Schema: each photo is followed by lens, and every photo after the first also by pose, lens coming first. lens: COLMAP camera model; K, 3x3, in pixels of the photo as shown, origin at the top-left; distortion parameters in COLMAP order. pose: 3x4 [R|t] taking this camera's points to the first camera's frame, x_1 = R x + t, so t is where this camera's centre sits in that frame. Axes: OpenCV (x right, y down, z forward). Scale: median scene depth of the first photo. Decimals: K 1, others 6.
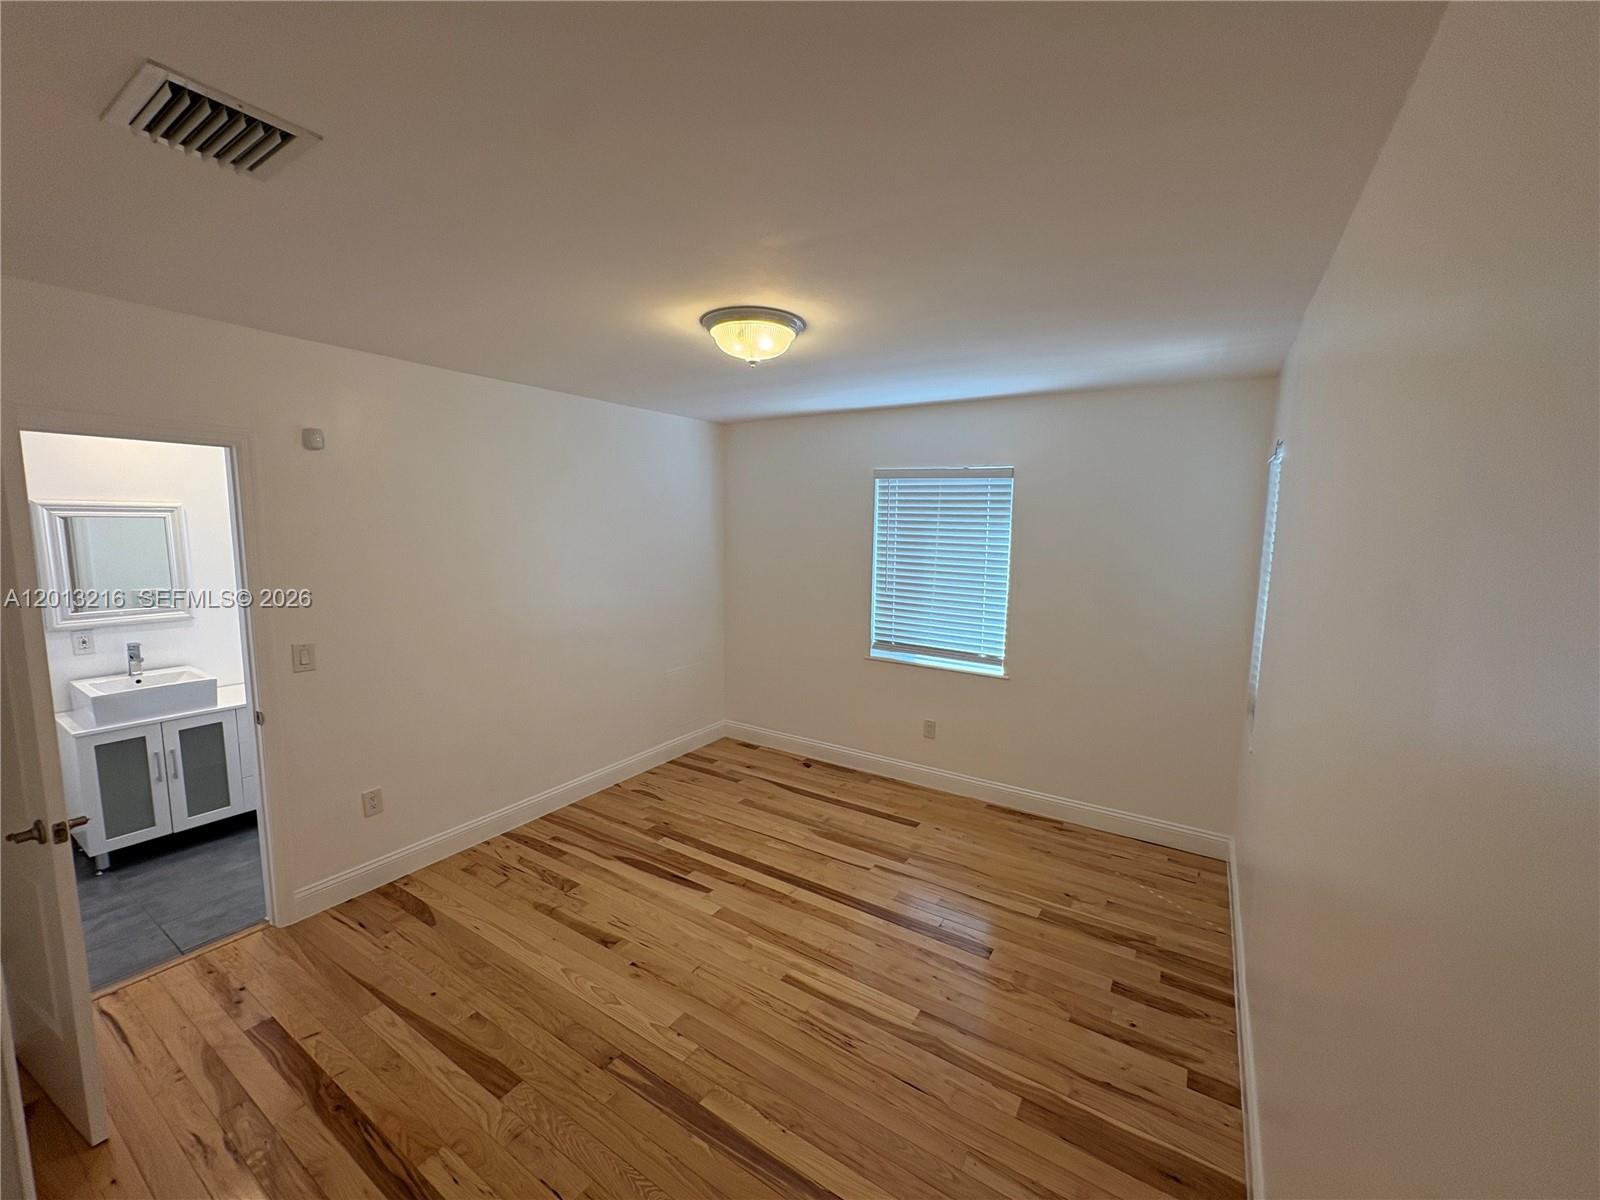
lens RADIAL K [[639.9, 0, 802.3], [0, 639.9, 602.1], [0, 0, 1]] dist [0.001409, 0.000171]
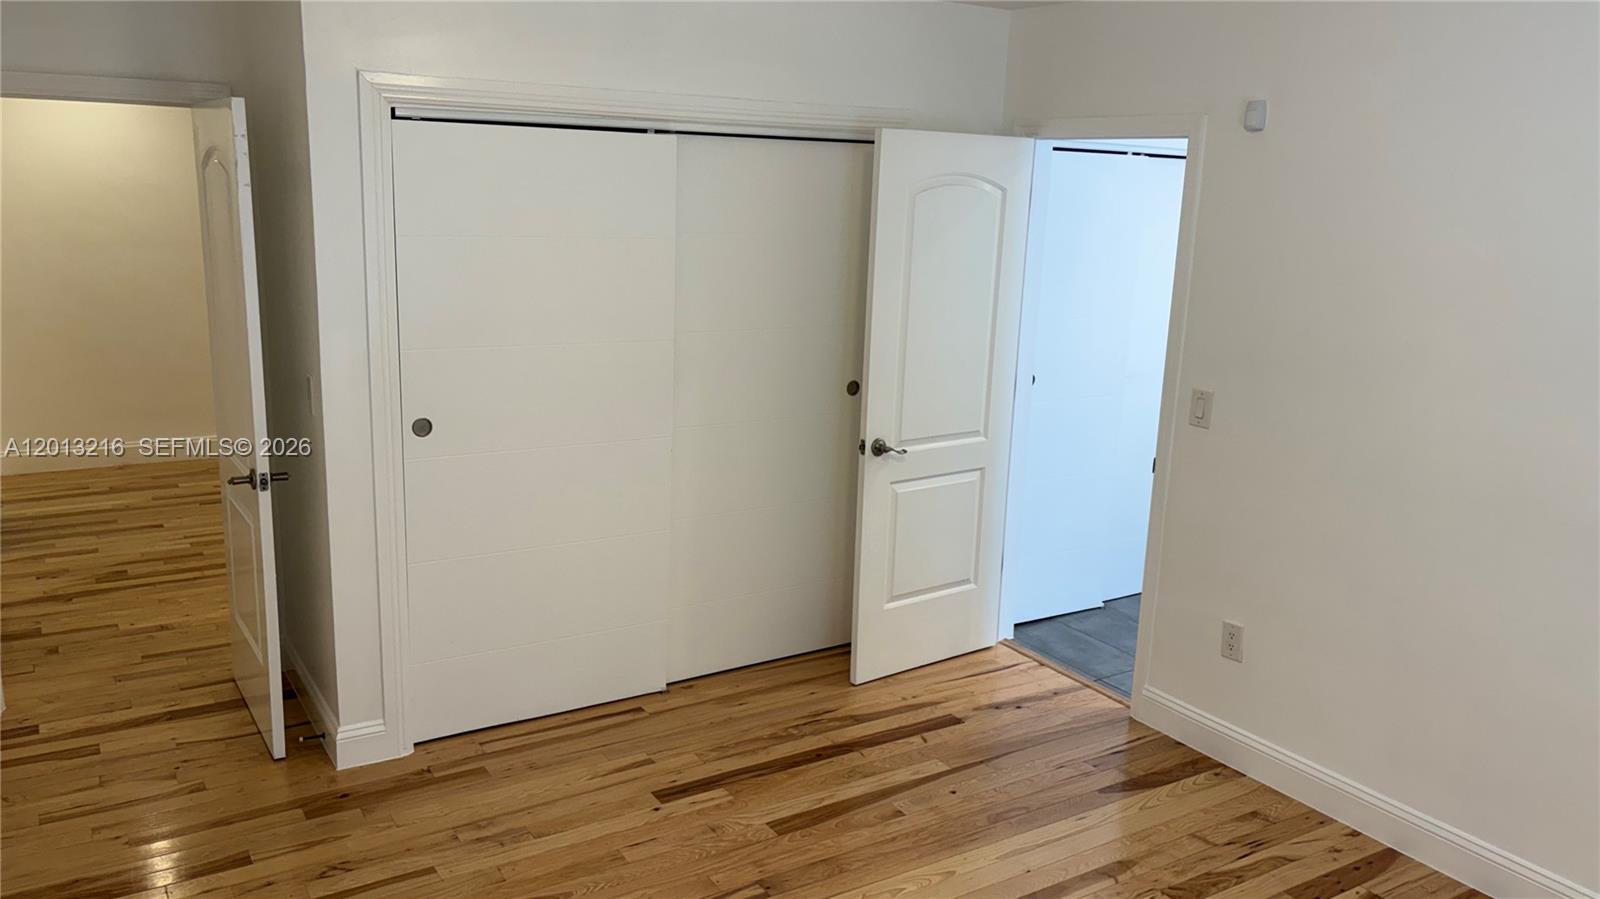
lens RADIAL K [[1210.3, 0, 799.7], [0, 1210.3, 448.4], [0, 0, 1]] dist [0.005303, -0.012205]
pose [[-0.419357, 0.167449, -0.892245, 0.743946], [-0.155775, 0.954991, 0.252439, -0.163124], [0.894357, 0.244852, -0.374398, 1.145619]]
